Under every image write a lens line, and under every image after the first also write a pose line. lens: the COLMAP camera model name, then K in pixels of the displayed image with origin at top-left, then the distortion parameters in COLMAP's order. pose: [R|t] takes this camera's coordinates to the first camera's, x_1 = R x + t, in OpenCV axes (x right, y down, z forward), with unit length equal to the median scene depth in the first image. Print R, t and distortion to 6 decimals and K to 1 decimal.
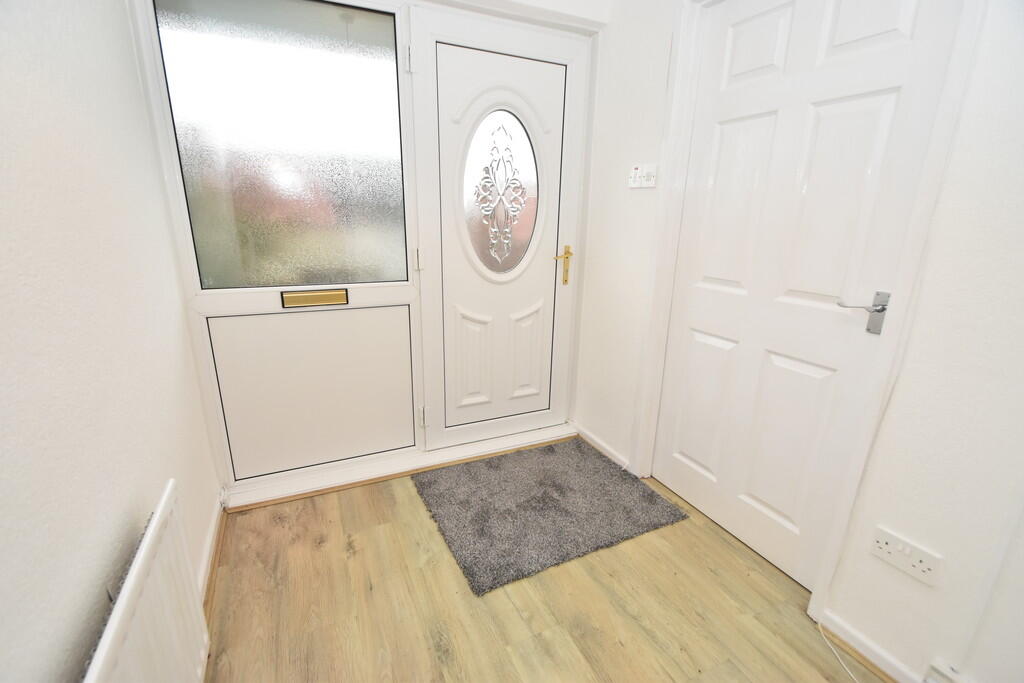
lens RADIAL K [[451.5, 0, 512.0], [0, 451.5, 341.5], [0, 0, 1]] dist [-0.000754, -0.000047]
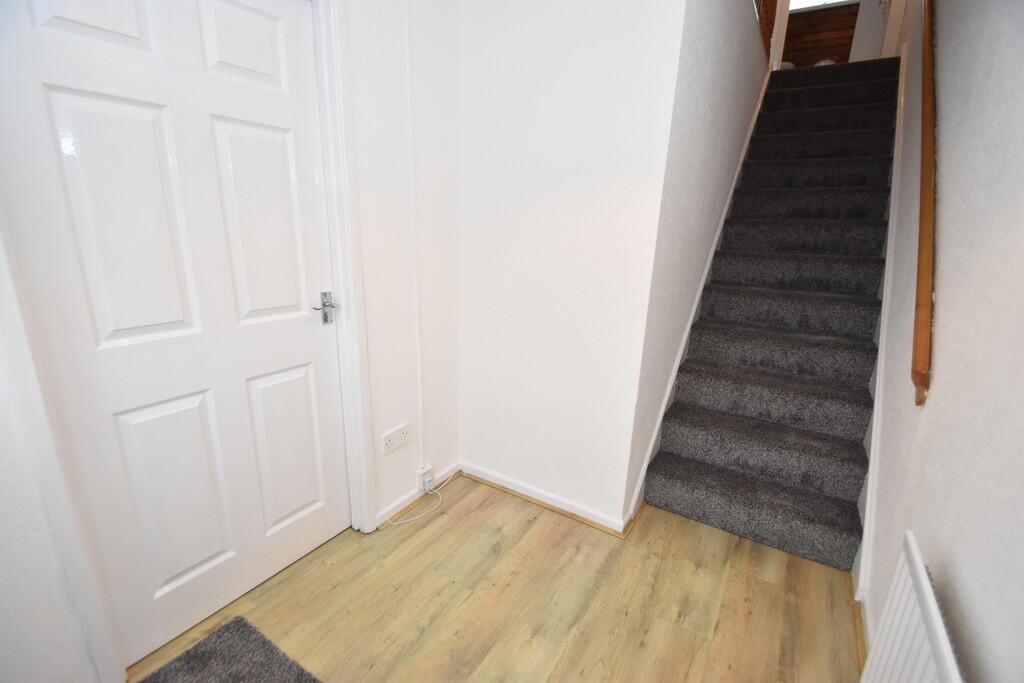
lens RADIAL K [[445.0, 0, 505.7], [0, 445.0, 344.8], [0, 0, 1]] dist [0.008526, -0.012919]
pose [[-0.518850, -0.252891, 0.816604, -0.477692], [0.194207, 0.895396, 0.400686, -0.334634], [-0.832513, 0.366486, -0.415463, 0.990779]]
